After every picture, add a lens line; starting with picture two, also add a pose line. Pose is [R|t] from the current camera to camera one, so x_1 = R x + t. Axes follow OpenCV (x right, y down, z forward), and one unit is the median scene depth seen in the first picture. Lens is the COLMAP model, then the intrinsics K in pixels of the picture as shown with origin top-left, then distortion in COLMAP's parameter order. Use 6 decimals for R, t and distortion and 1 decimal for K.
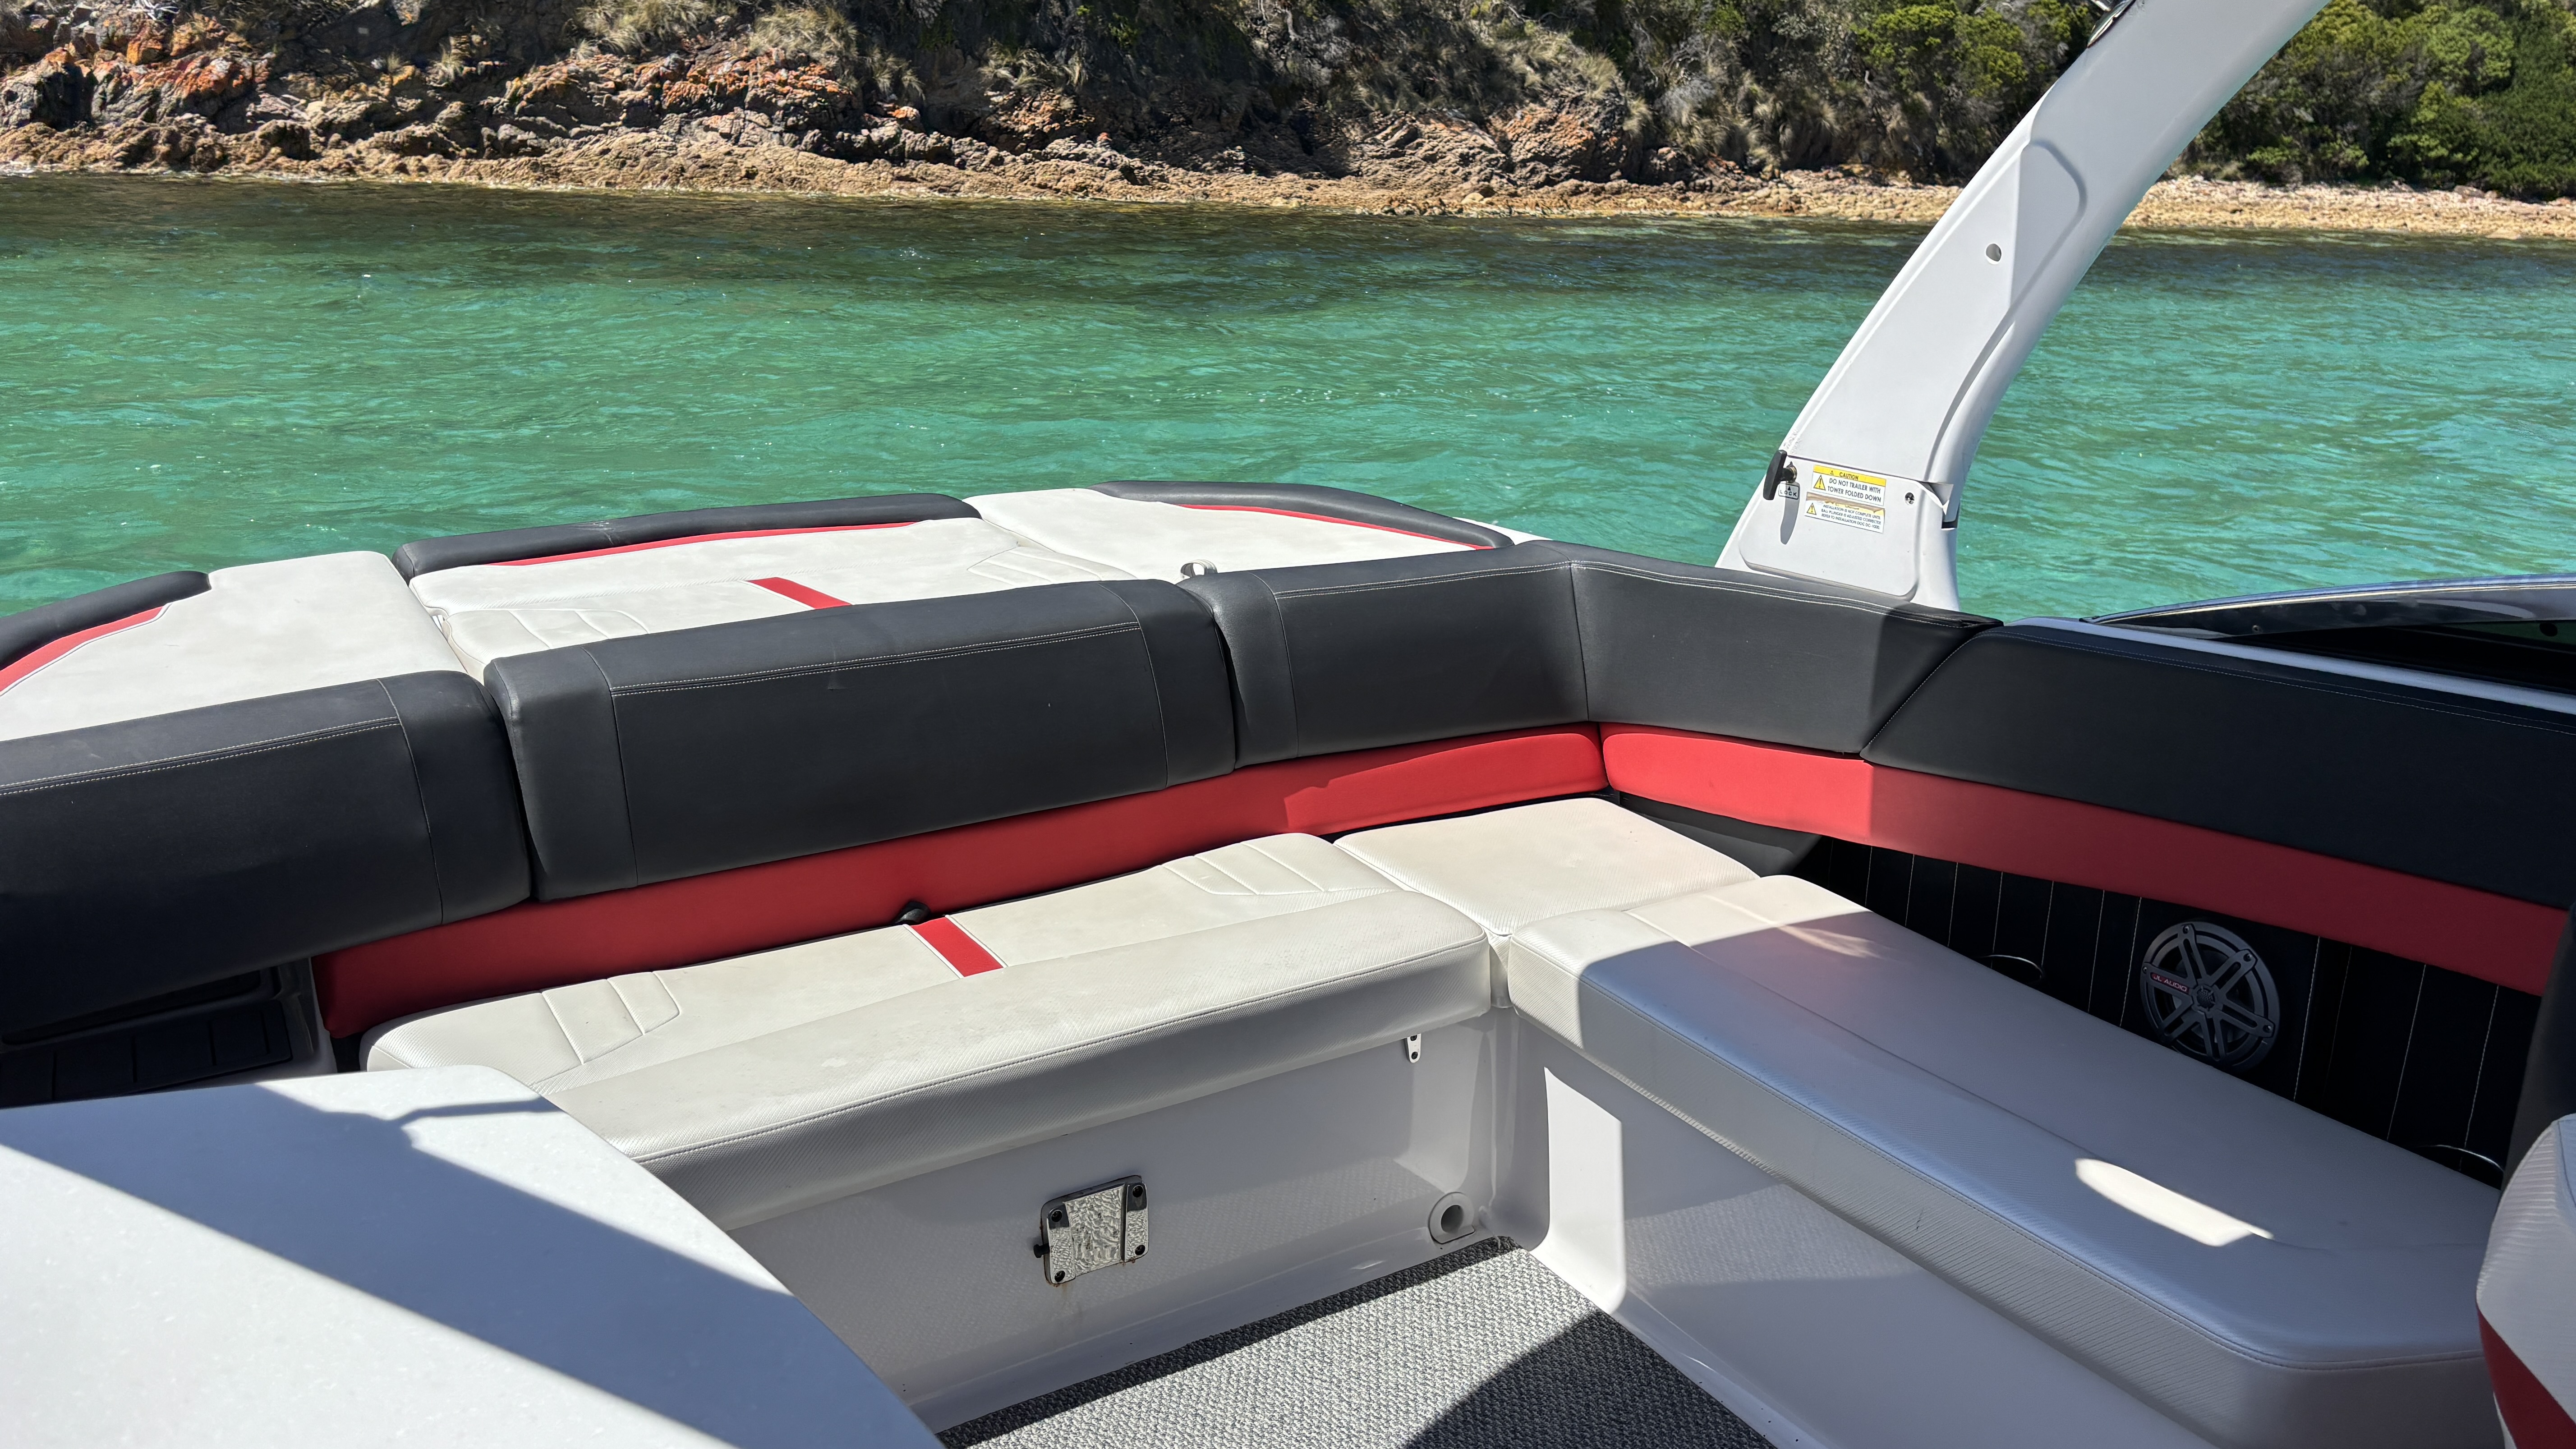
lens RADIAL K [[1931.5, 0, 1292.4], [0, 1931.5, 714.5], [0, 0, 1]] dist [0.059711, -0.064056]
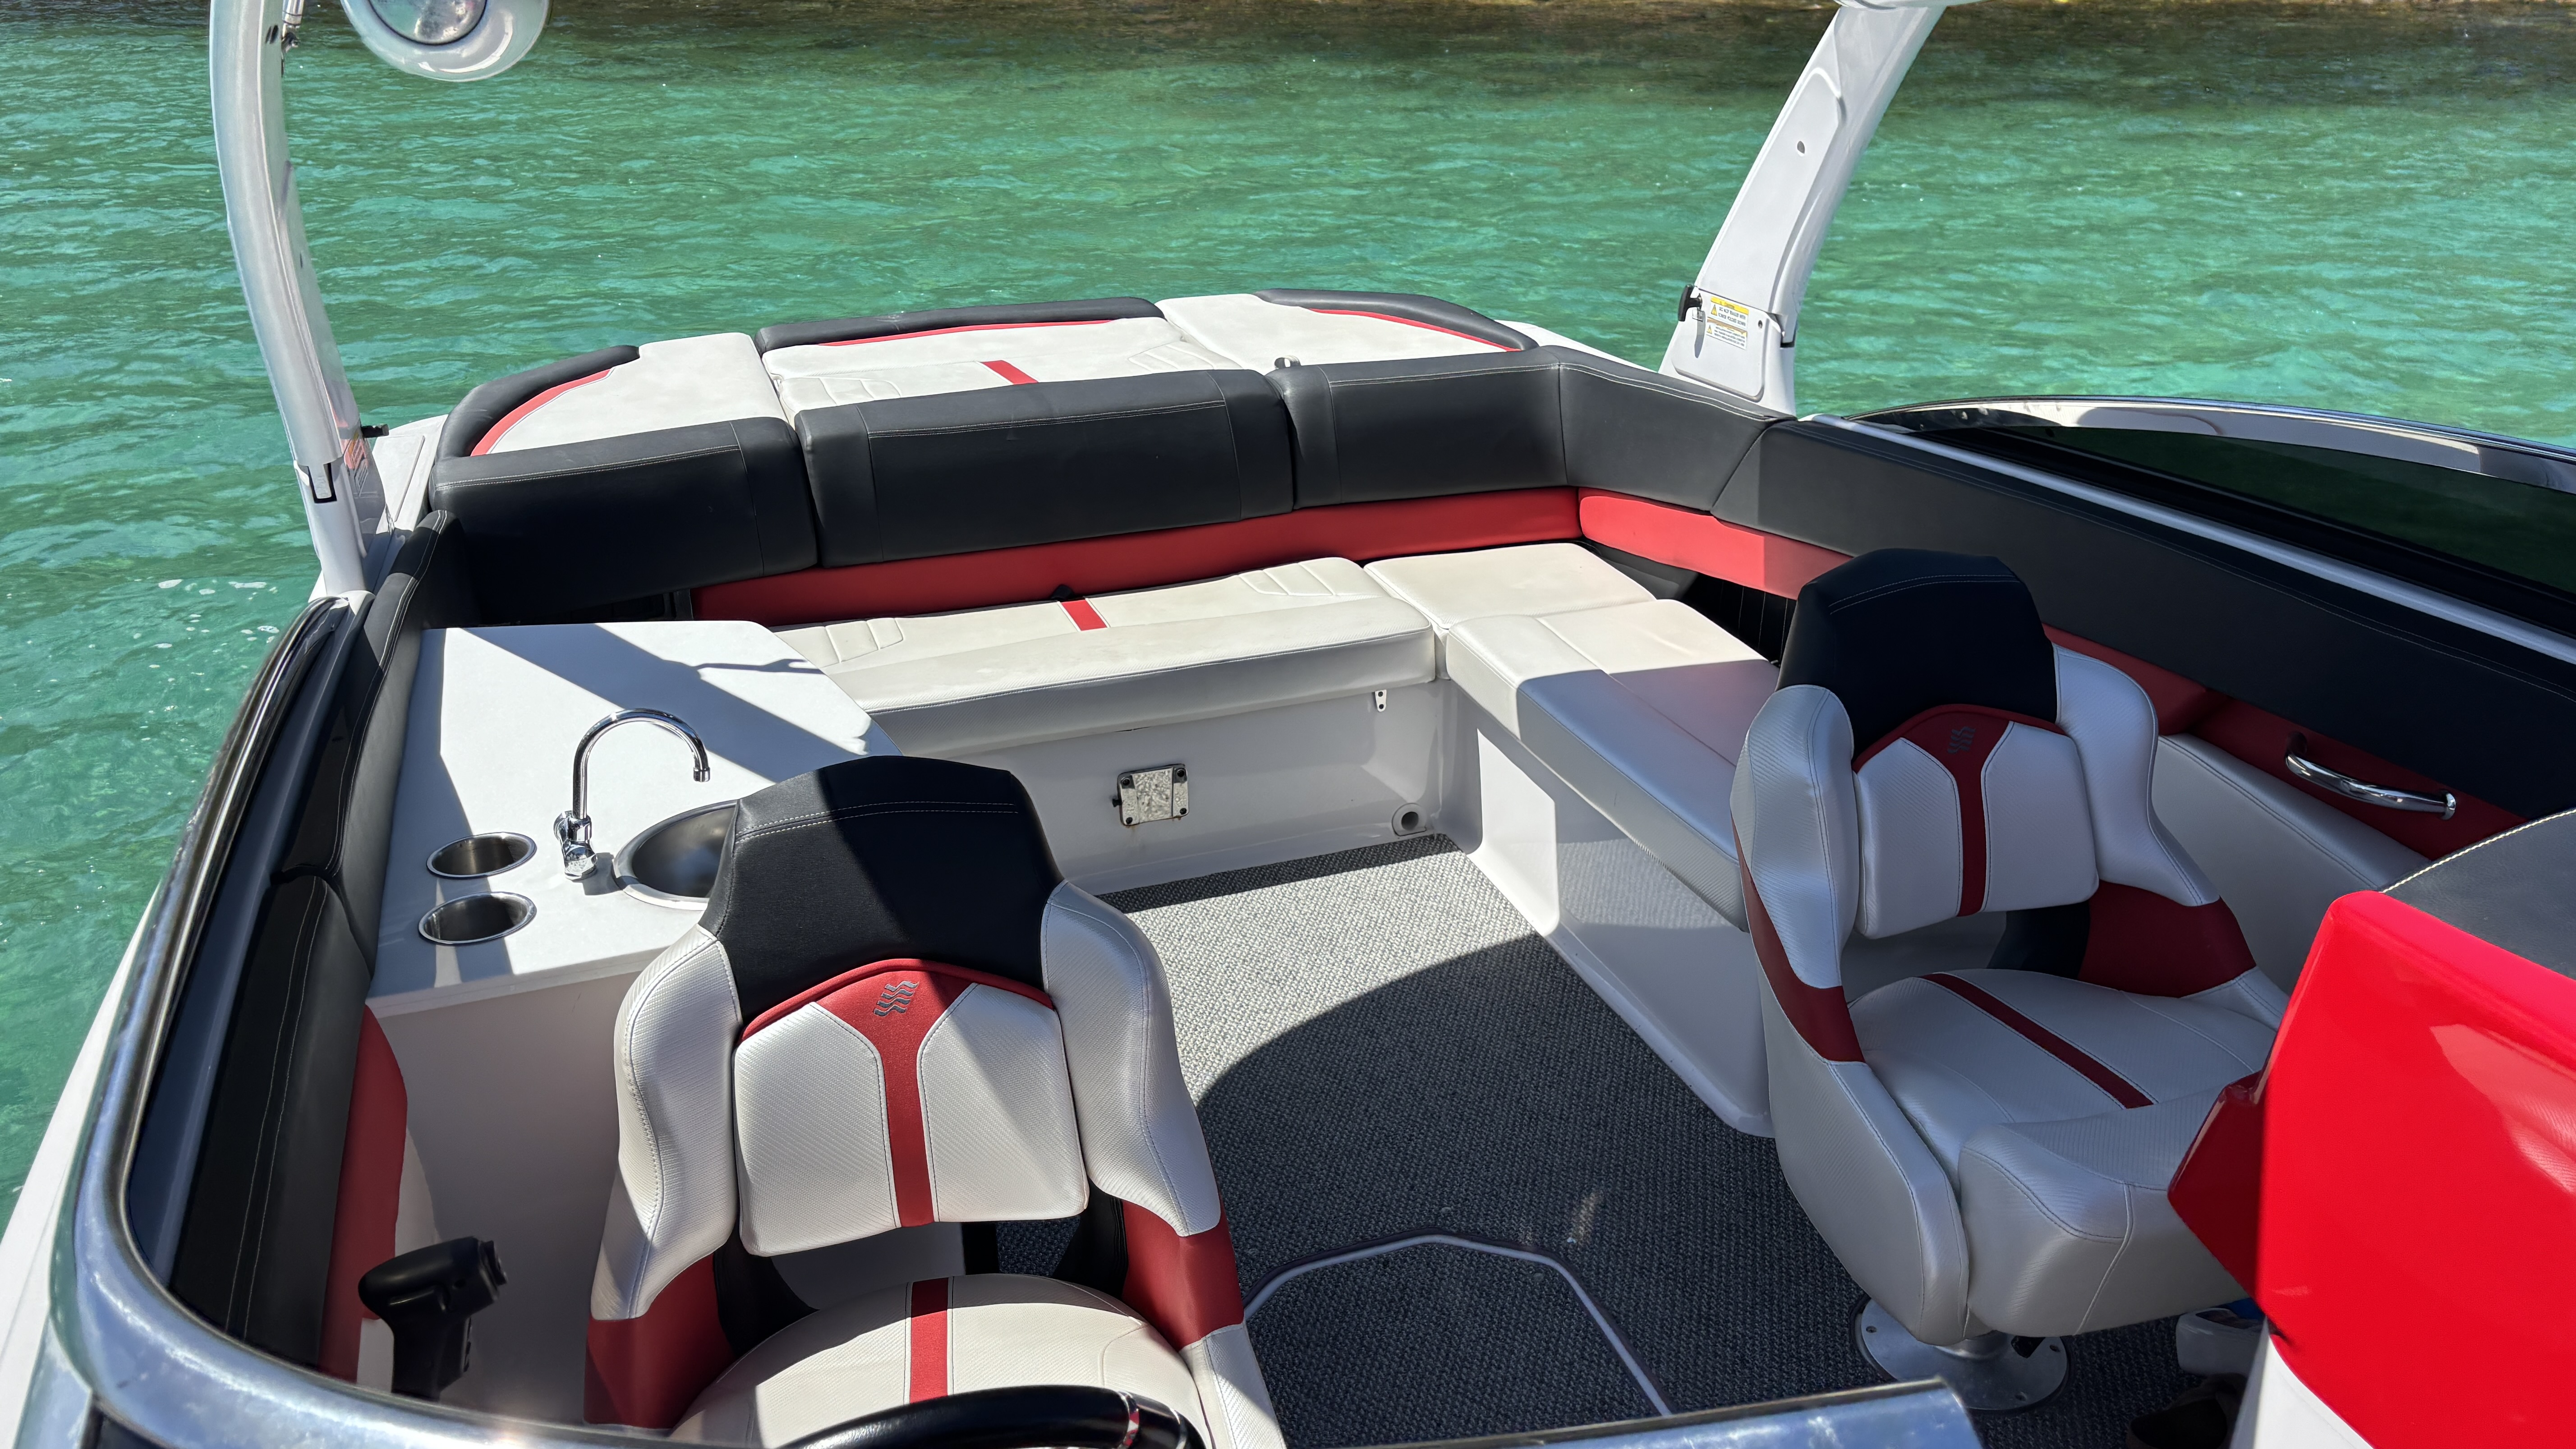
lens RADIAL K [[1931.5, 0, 1291.8], [0, 1931.5, 846.7], [0, 0, 1]] dist [0.059711, -0.064056]
pose [[0.977927, 0.076073, -0.194604, 0.272003], [-0.040579, 0.982781, 0.180264, 0.016370], [0.204966, -0.168388, 0.964175, -0.429290]]
